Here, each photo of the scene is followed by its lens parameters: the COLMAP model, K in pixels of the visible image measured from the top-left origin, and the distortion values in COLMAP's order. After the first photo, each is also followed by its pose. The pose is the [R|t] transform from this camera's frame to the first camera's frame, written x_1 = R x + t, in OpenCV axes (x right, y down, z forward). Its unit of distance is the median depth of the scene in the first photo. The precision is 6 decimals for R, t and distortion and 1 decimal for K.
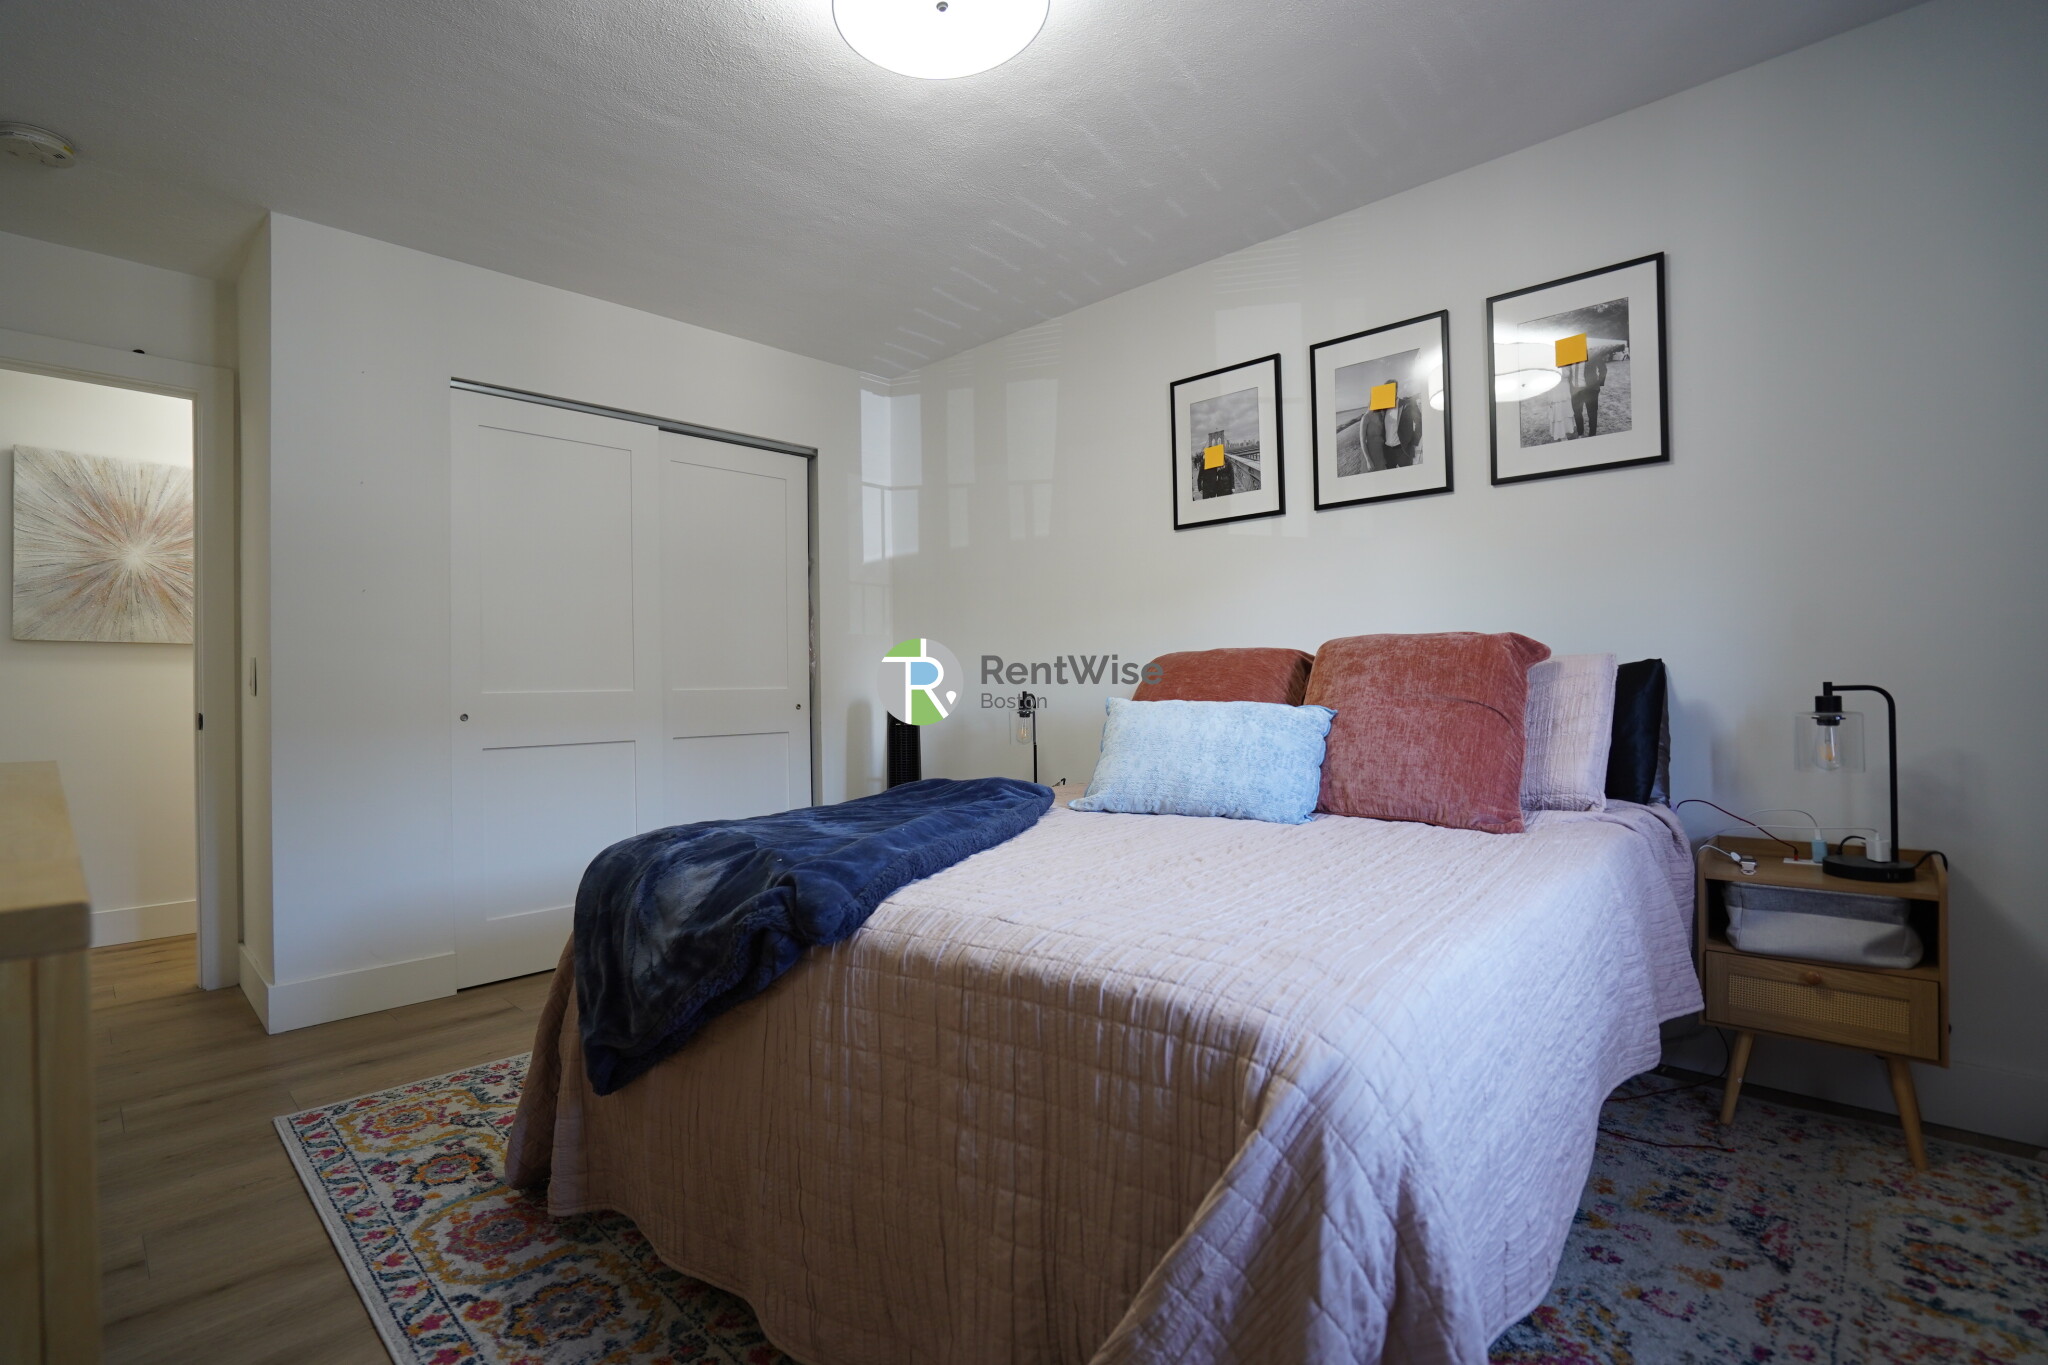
lens RADIAL K [[948.3, 0, 1032.3], [0, 948.3, 680.6], [0, 0, 1]] dist [-0.075297, 0.029476]
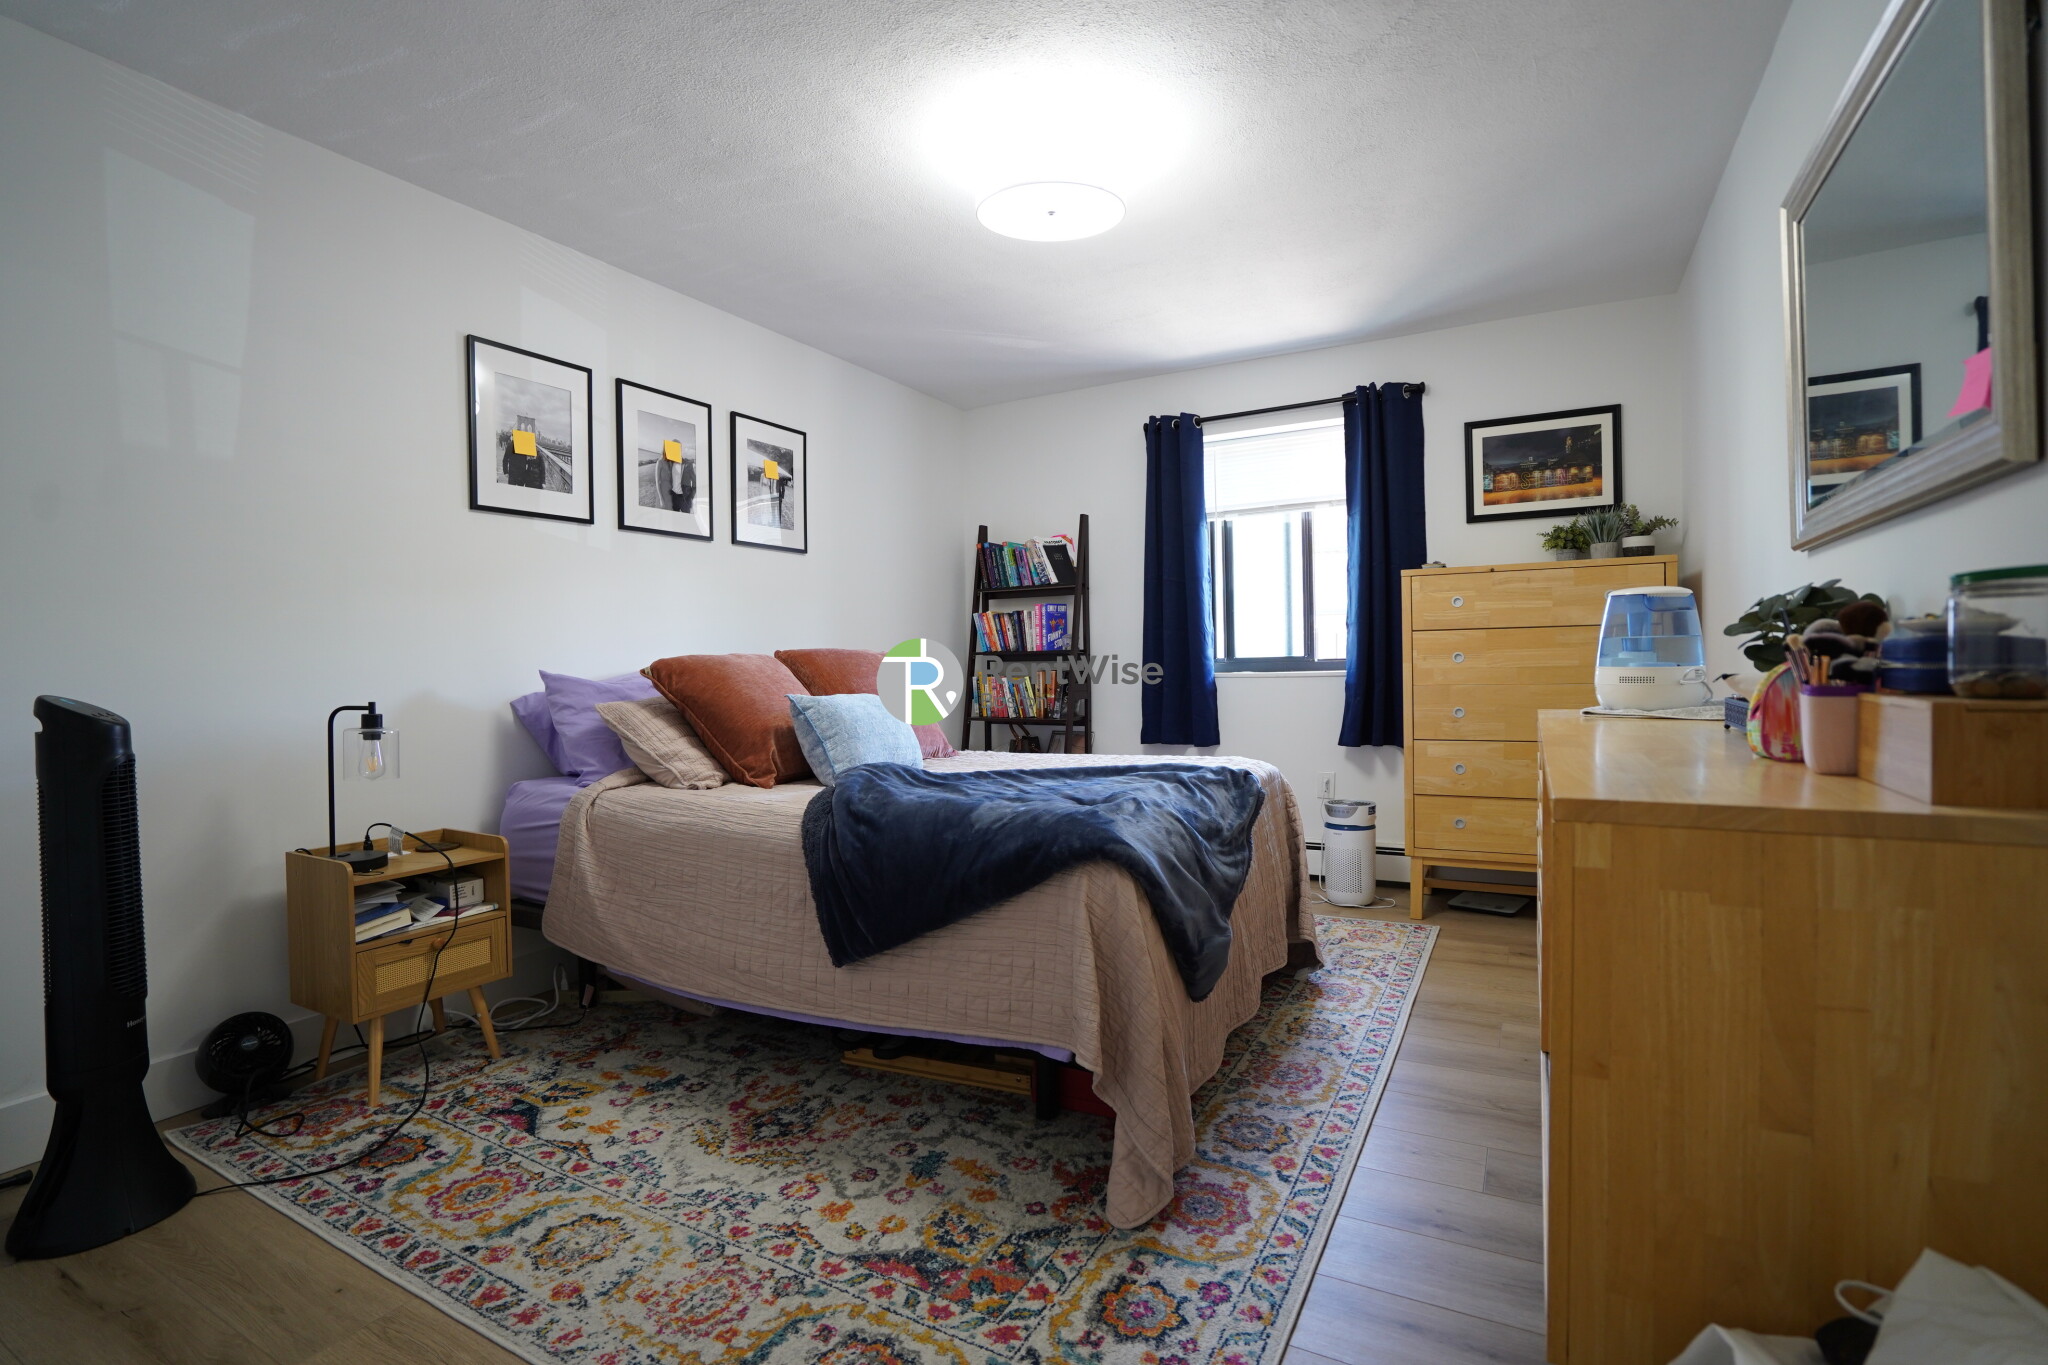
lens RADIAL K [[948.3, 0, 1032.3], [0, 948.3, 680.6], [0, 0, 1]] dist [-0.075297, 0.029476]
pose [[-0.252143, 0.009141, 0.967647, -1.292364], [0.022852, 0.999733, -0.003490, 0.014936], [-0.967420, 0.021232, -0.252285, 1.205023]]
